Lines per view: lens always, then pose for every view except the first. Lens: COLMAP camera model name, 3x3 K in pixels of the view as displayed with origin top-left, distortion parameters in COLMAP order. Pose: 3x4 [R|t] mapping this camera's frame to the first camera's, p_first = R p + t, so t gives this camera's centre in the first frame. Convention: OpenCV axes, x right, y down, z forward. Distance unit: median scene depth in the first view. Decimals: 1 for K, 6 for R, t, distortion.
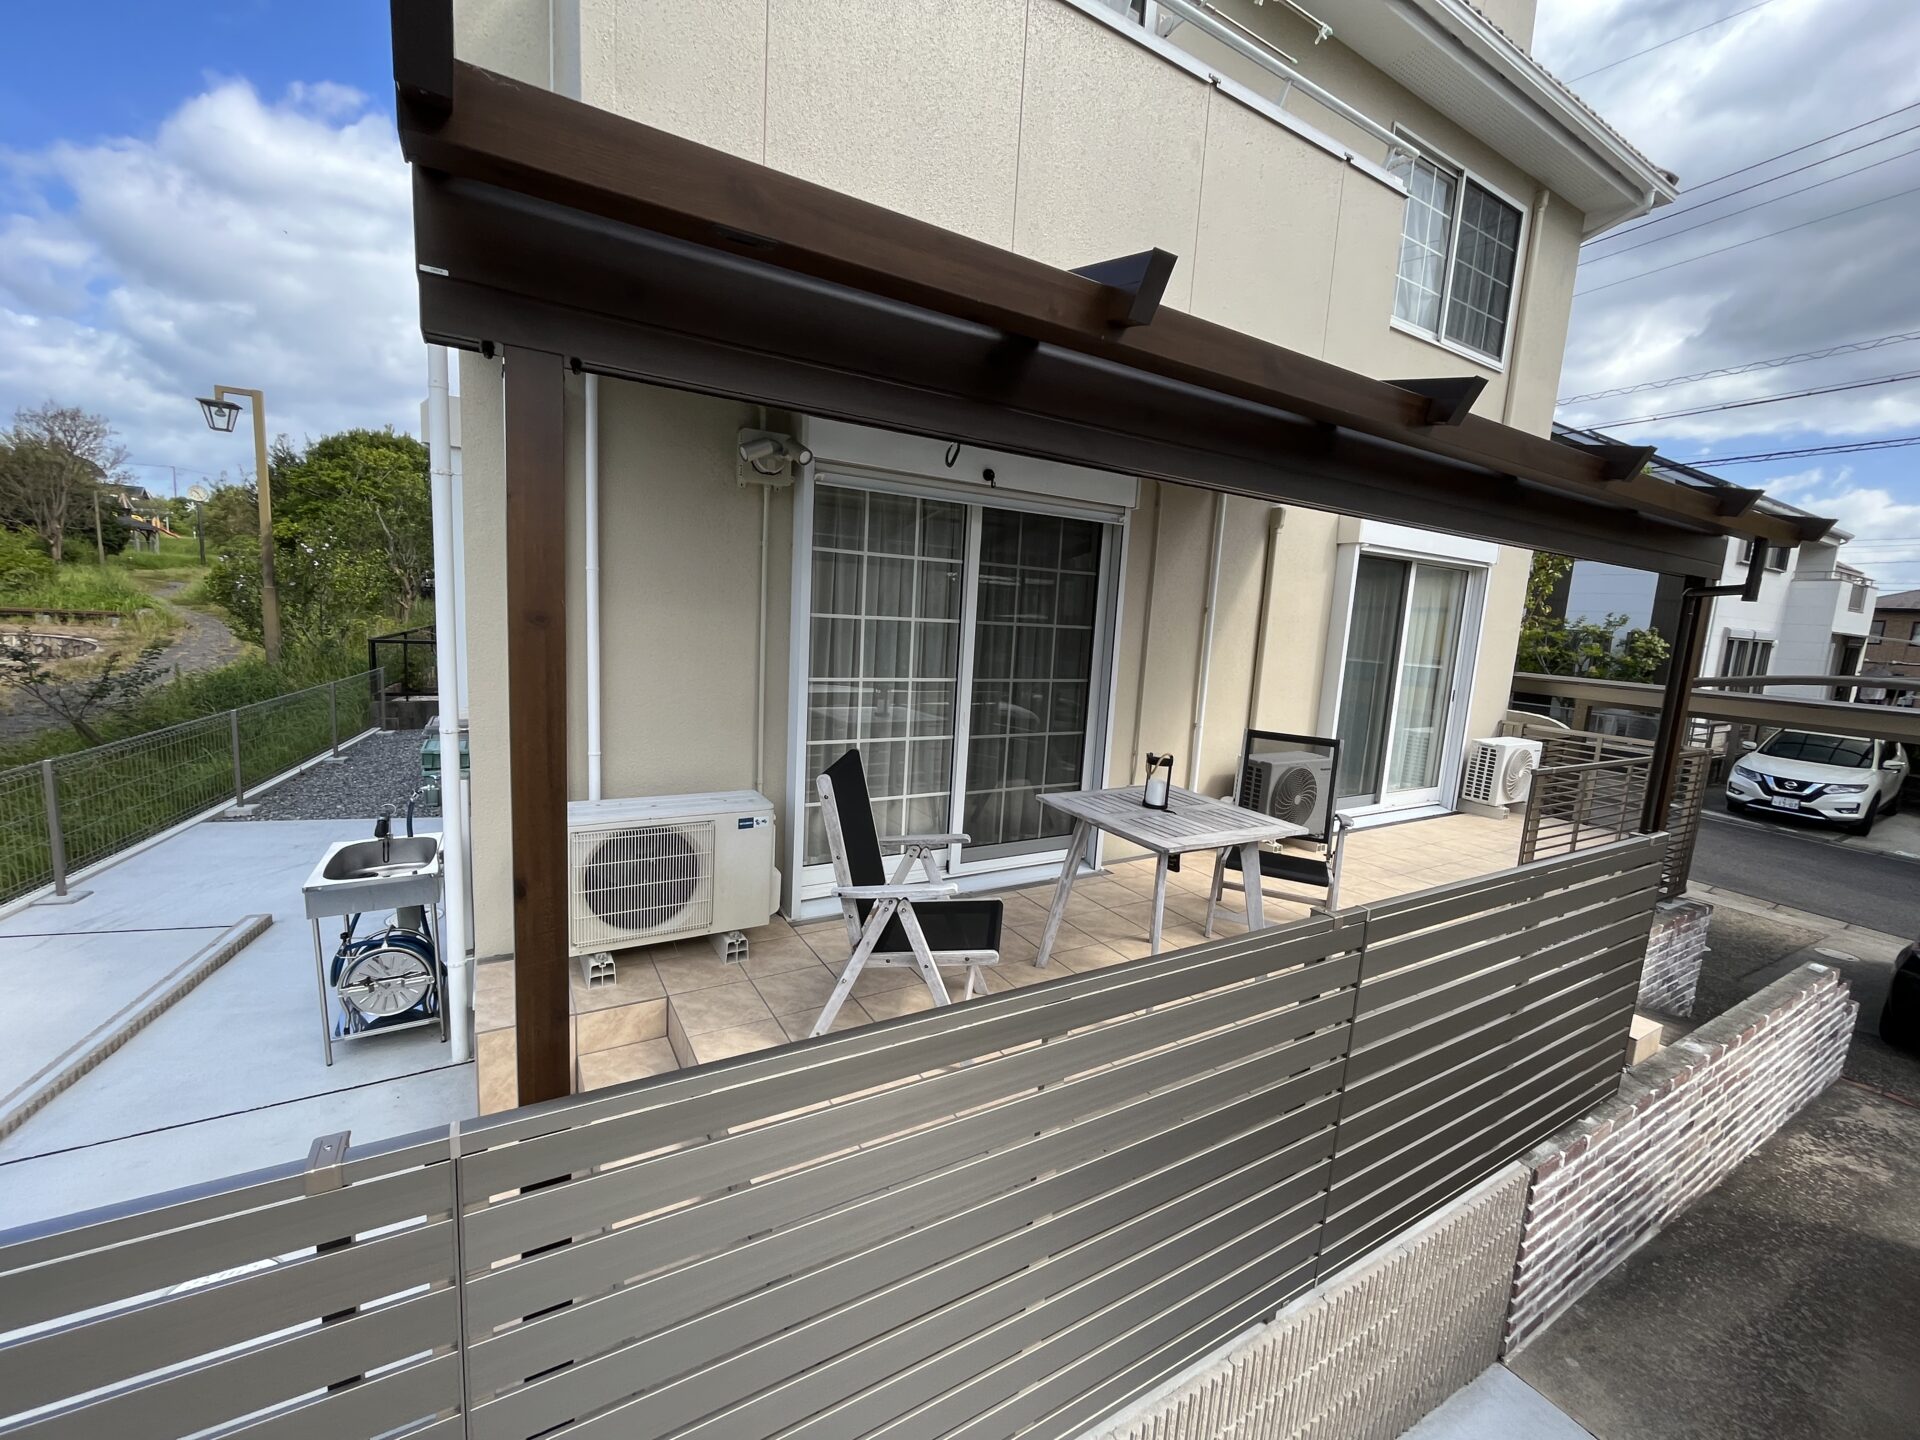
lens RADIAL K [[759.1, 0, 960.0], [0, 759.1, 720.0], [0, 0, 1]] dist [-0.000397, -0.000153]
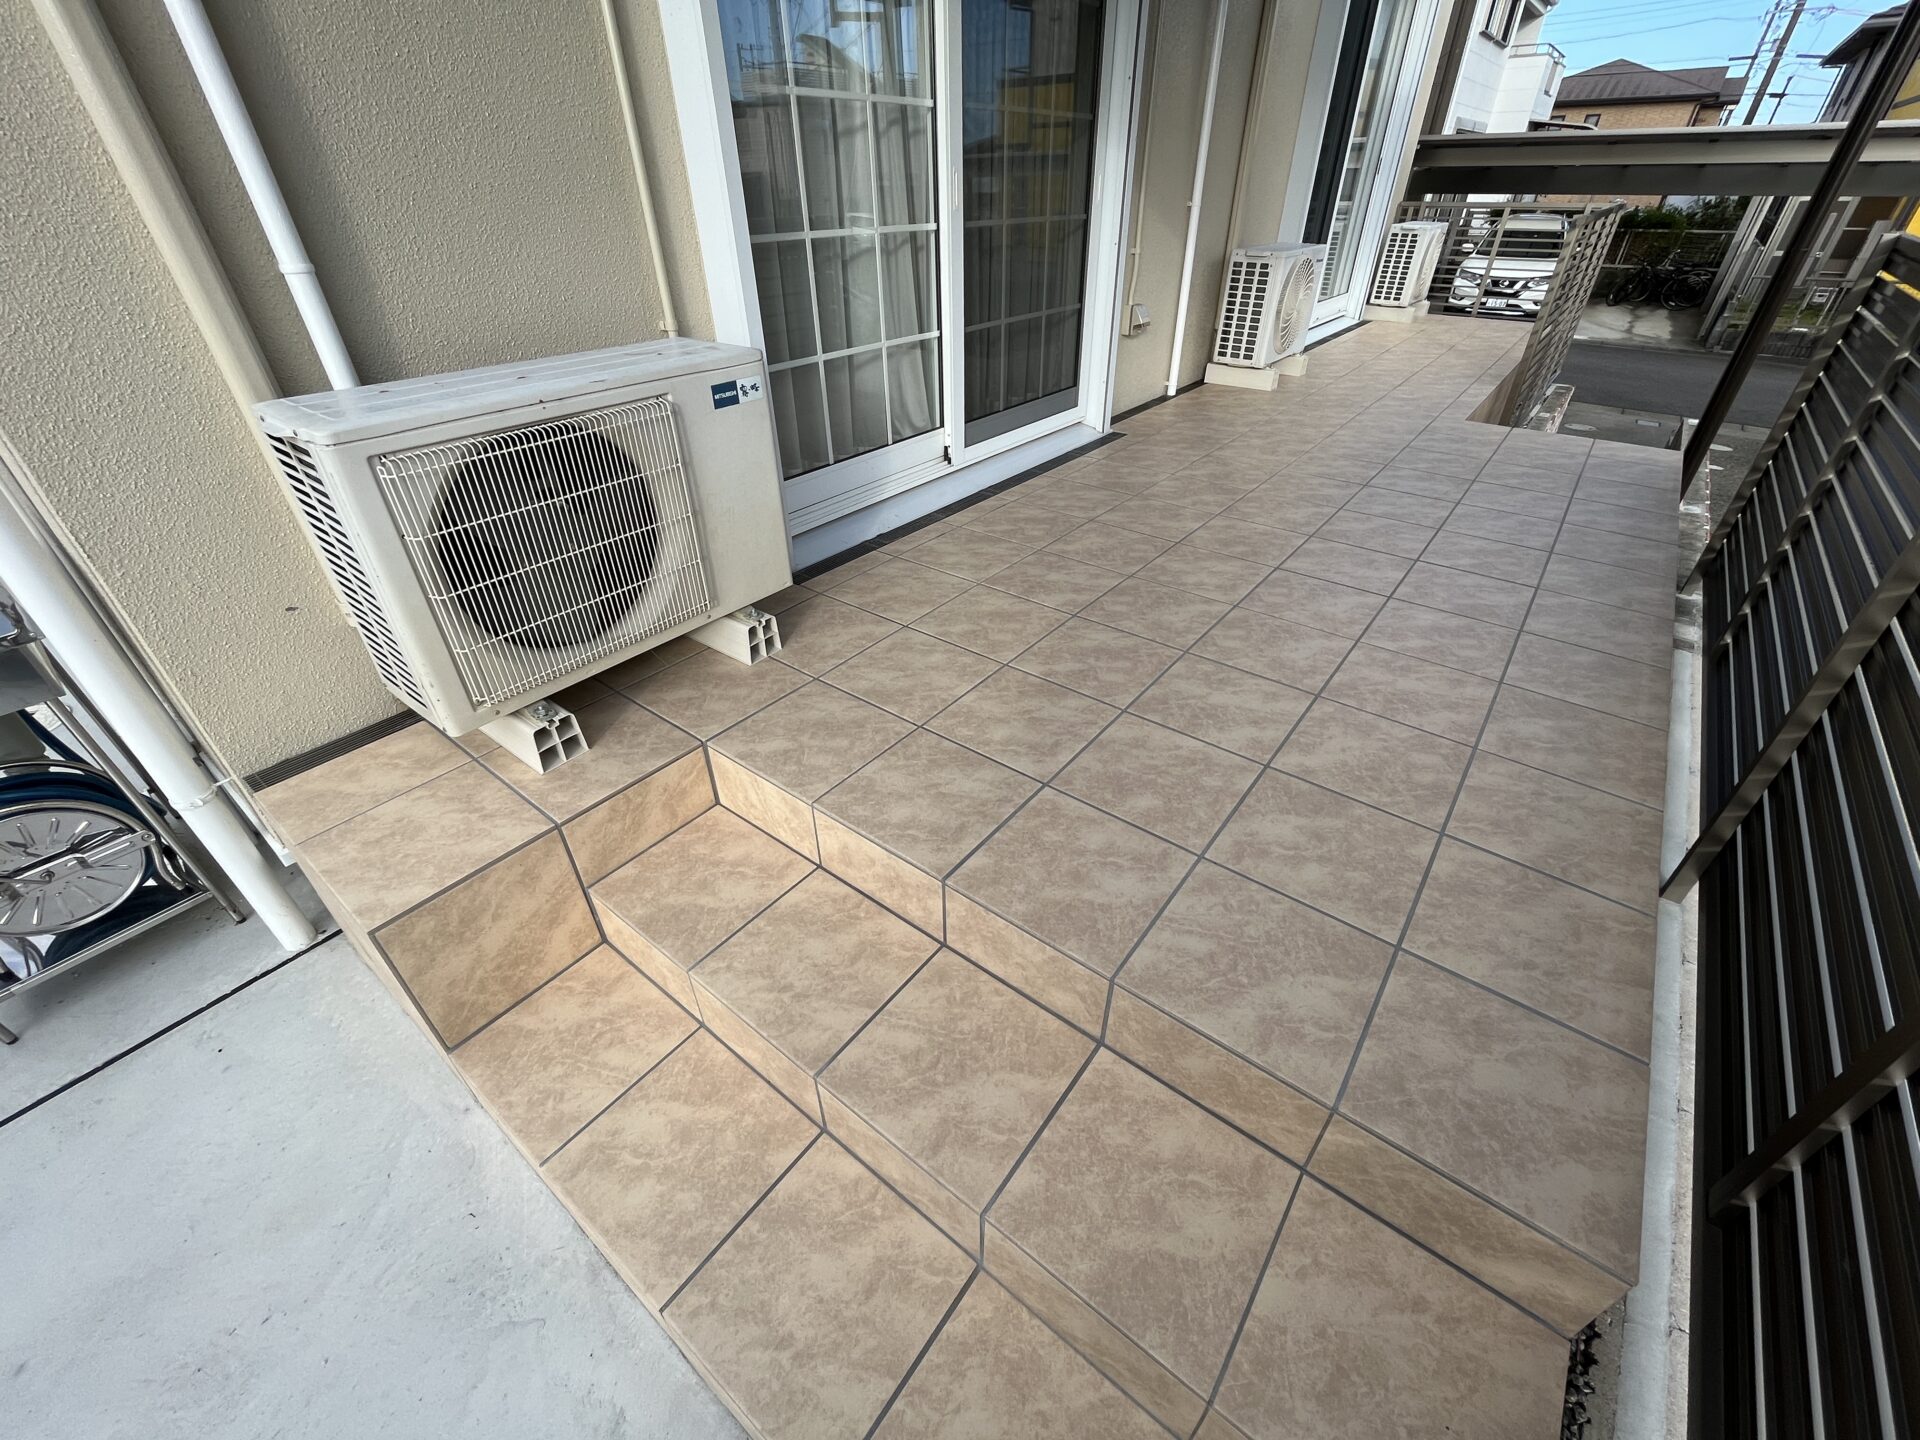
lens RADIAL K [[756.0, 0, 960.0], [0, 756.0, 720.0], [0, 0, 1]] dist [-0.002712, -0.000378]
pose [[0.930741, -0.261165, 0.255957, -0.301372], [0.111535, 0.869345, 0.481456, 0.094864], [-0.348254, -0.419563, 0.838264, 0.424467]]
